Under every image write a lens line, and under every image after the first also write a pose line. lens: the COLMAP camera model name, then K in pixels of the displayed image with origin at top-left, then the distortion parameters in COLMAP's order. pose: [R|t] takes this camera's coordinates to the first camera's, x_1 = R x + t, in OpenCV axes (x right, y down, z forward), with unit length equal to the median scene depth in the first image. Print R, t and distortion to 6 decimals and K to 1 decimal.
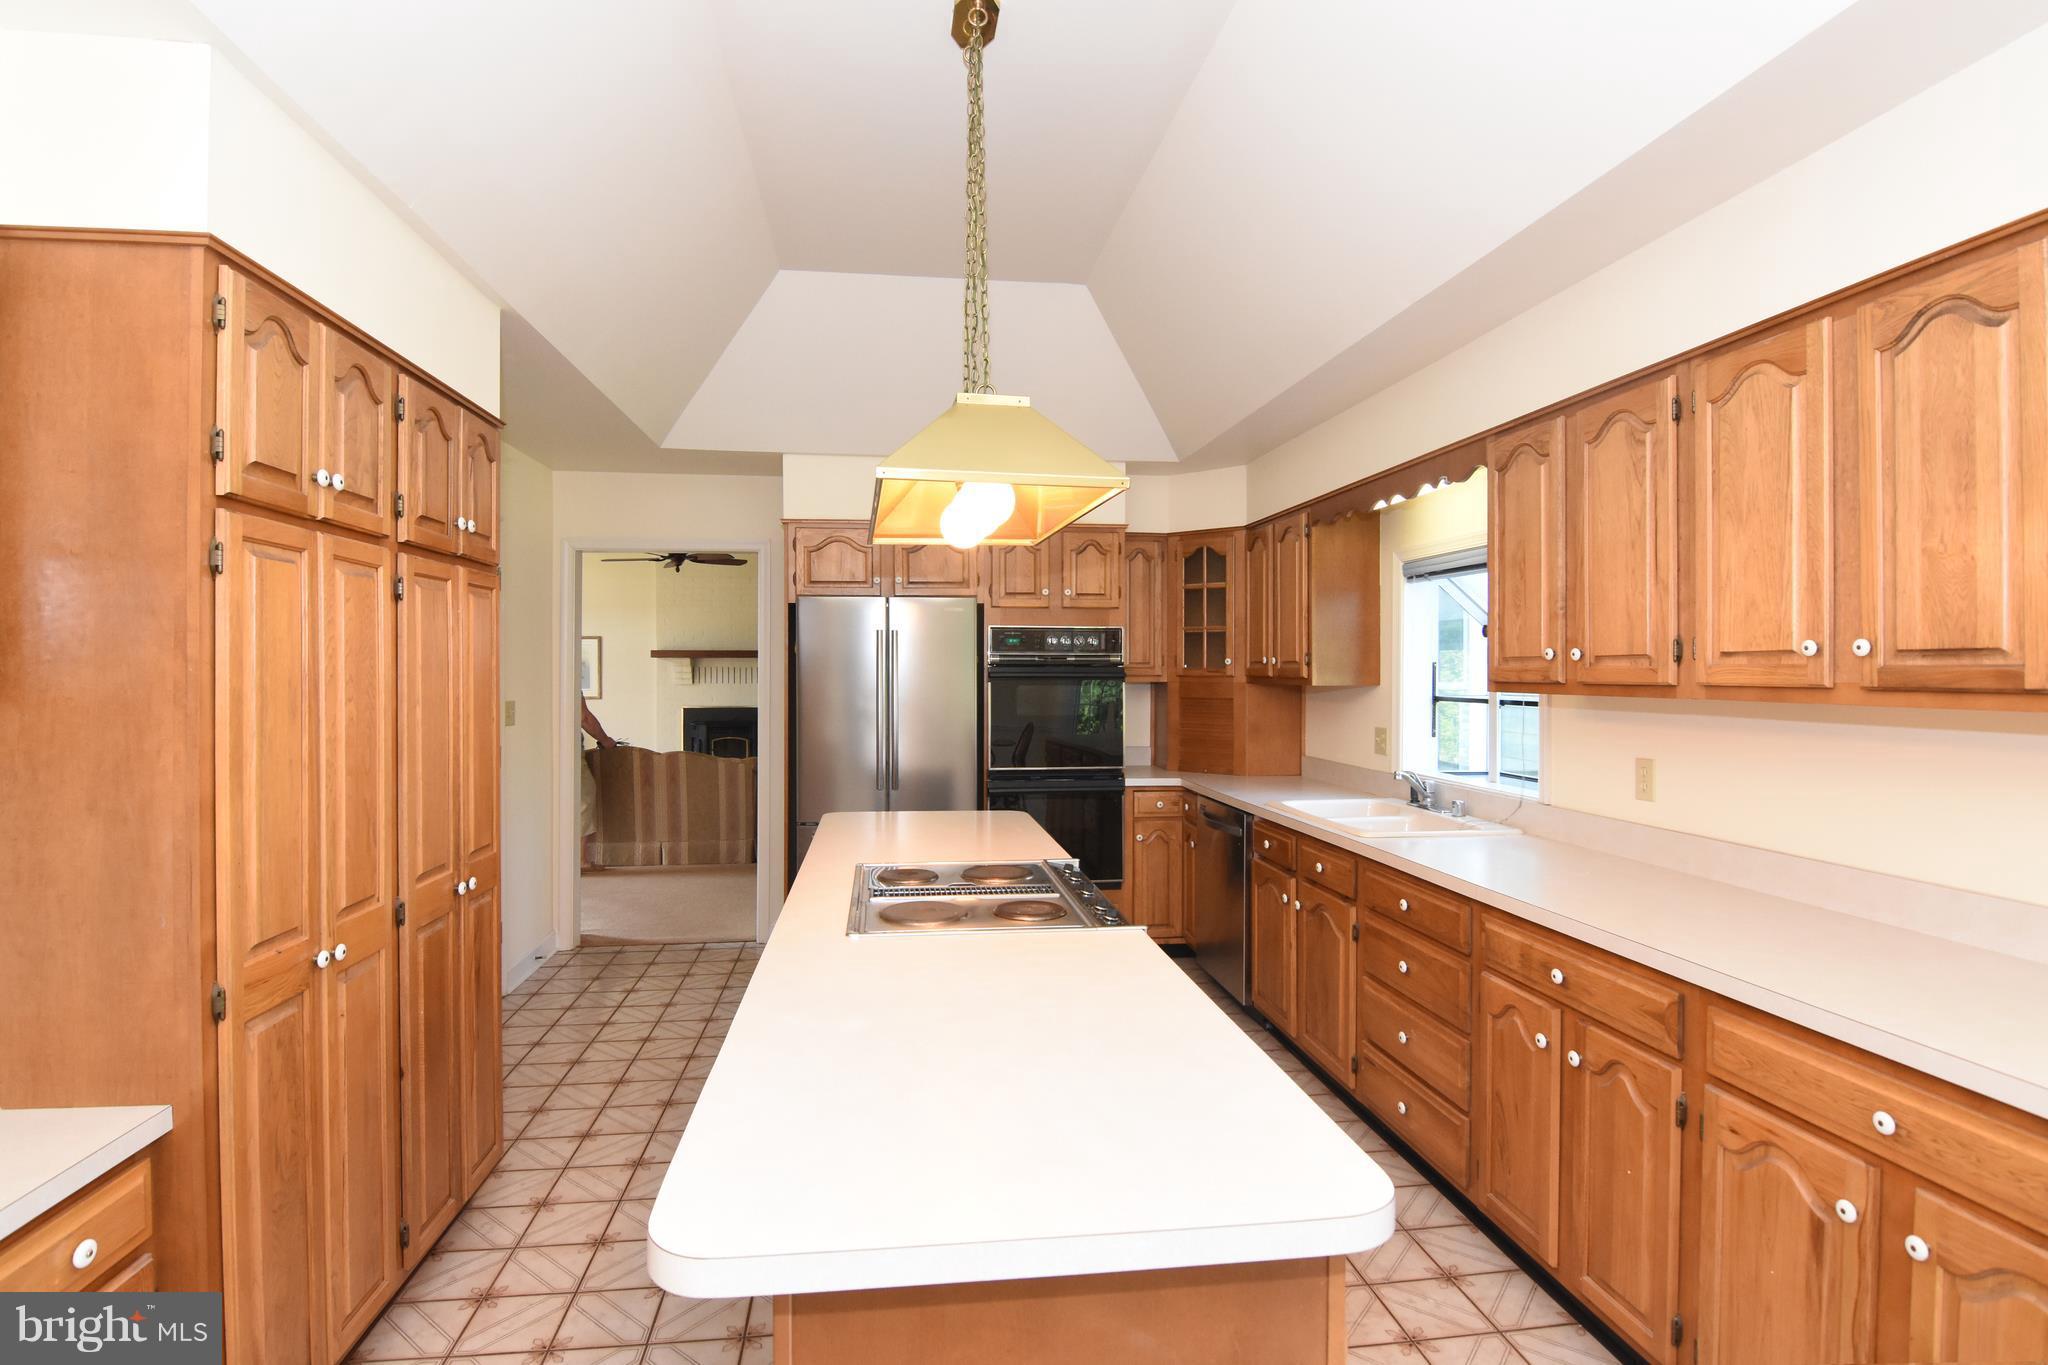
lens RADIAL K [[1019.4, 0, 1021.0], [0, 1019.4, 668.0], [0, 0, 1]] dist [0.000882, 0.000871]
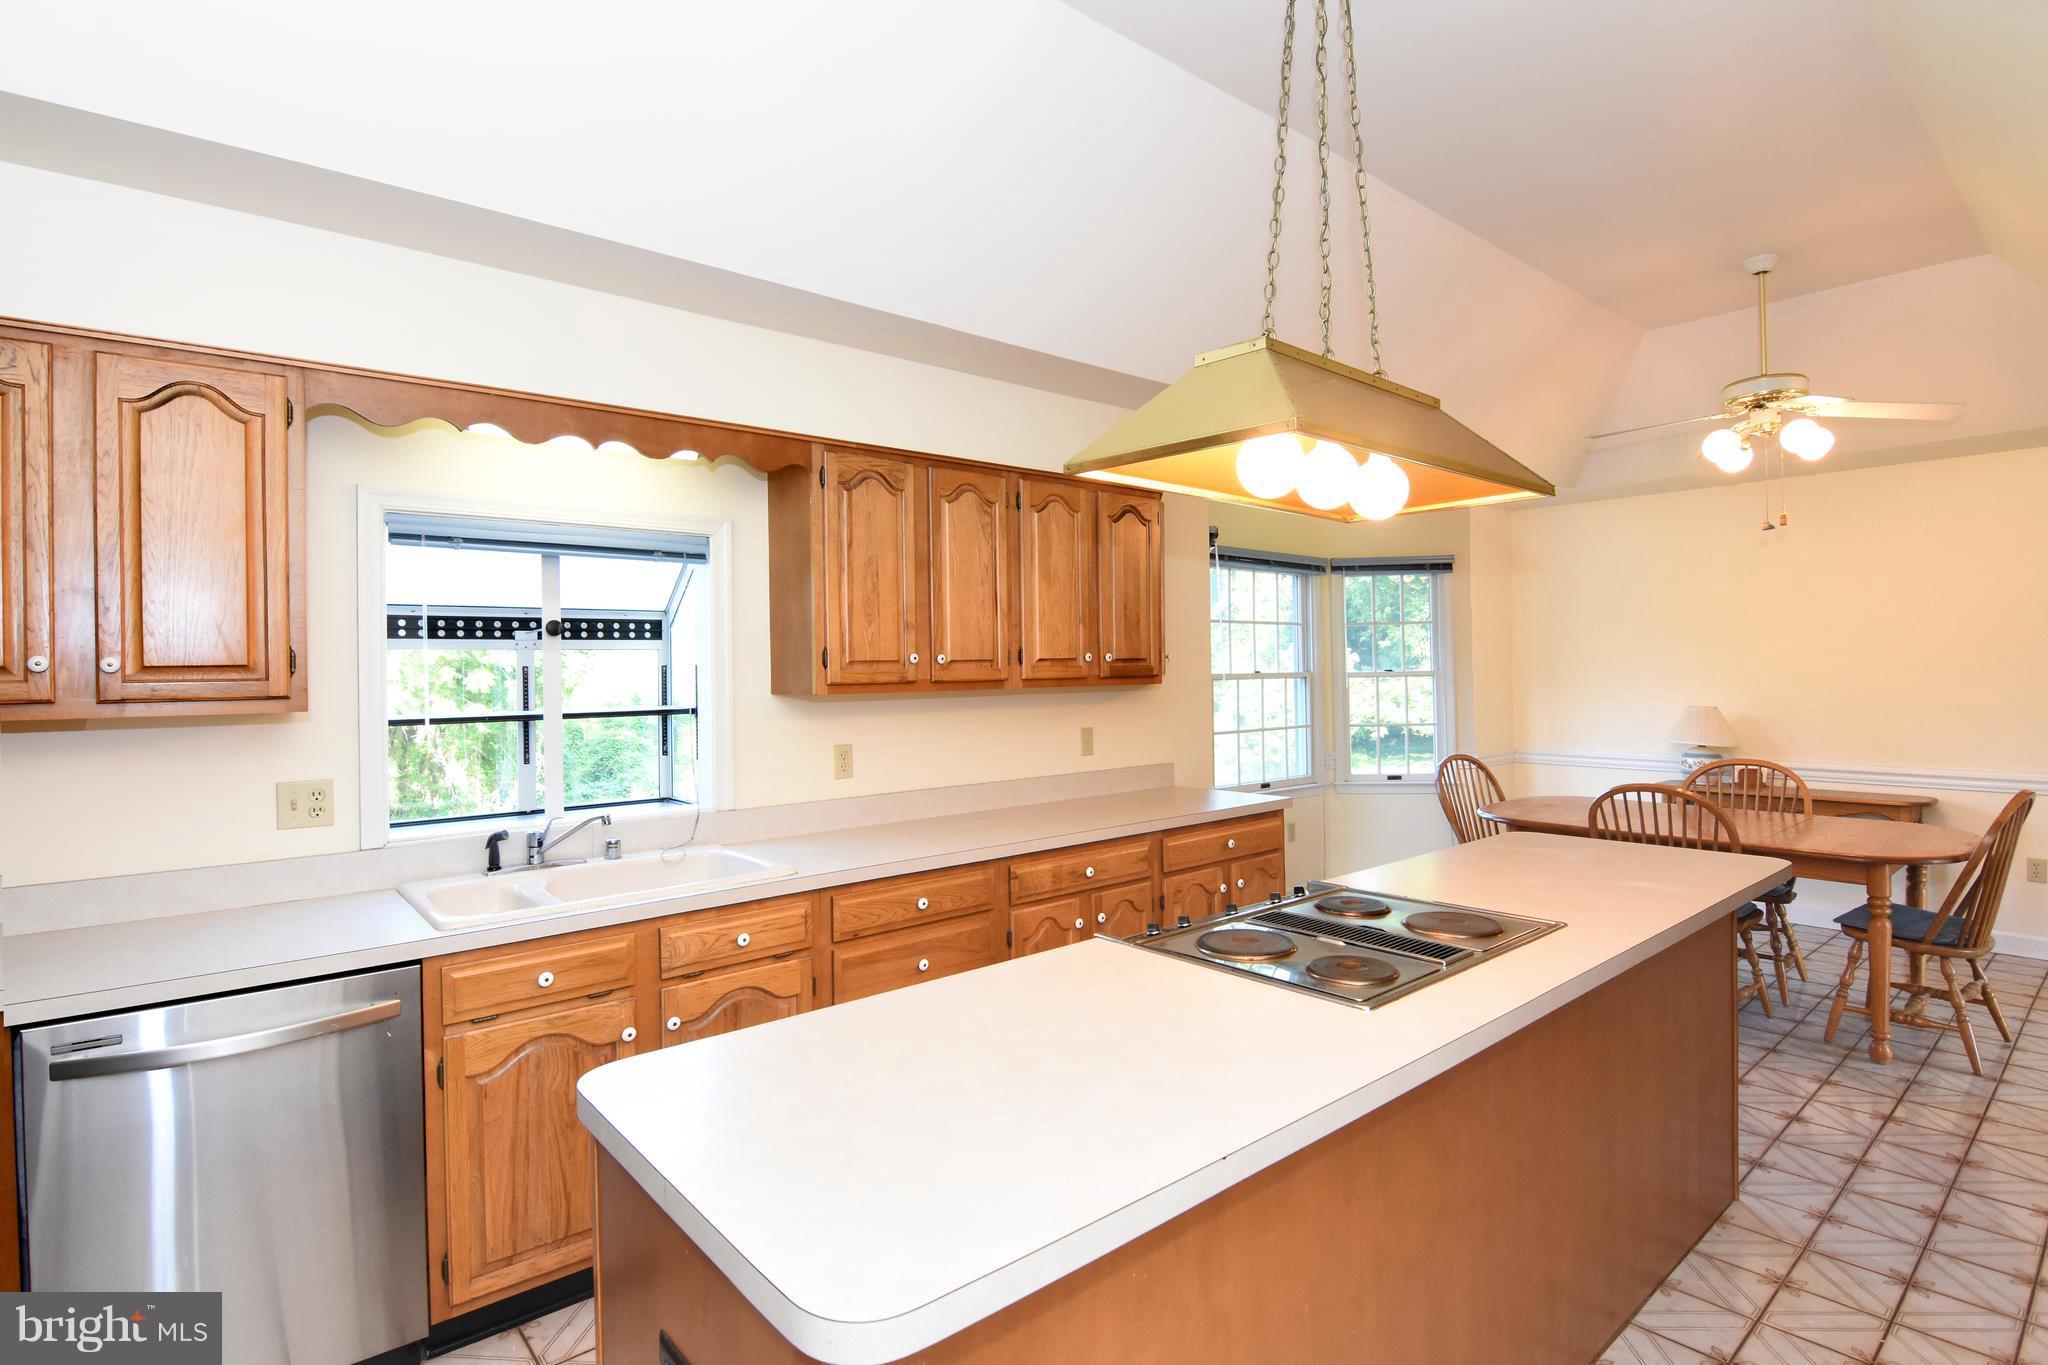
lens RADIAL K [[1019.4, 0, 973.6], [0, 1019.4, 669.8], [0, 0, 1]] dist [0.000882, 0.000871]
pose [[-0.515172, -0.005040, 0.857072, -0.661150], [0.006884, 0.999926, 0.010018, -0.014449], [-0.857059, 0.011061, -0.515099, 1.861378]]
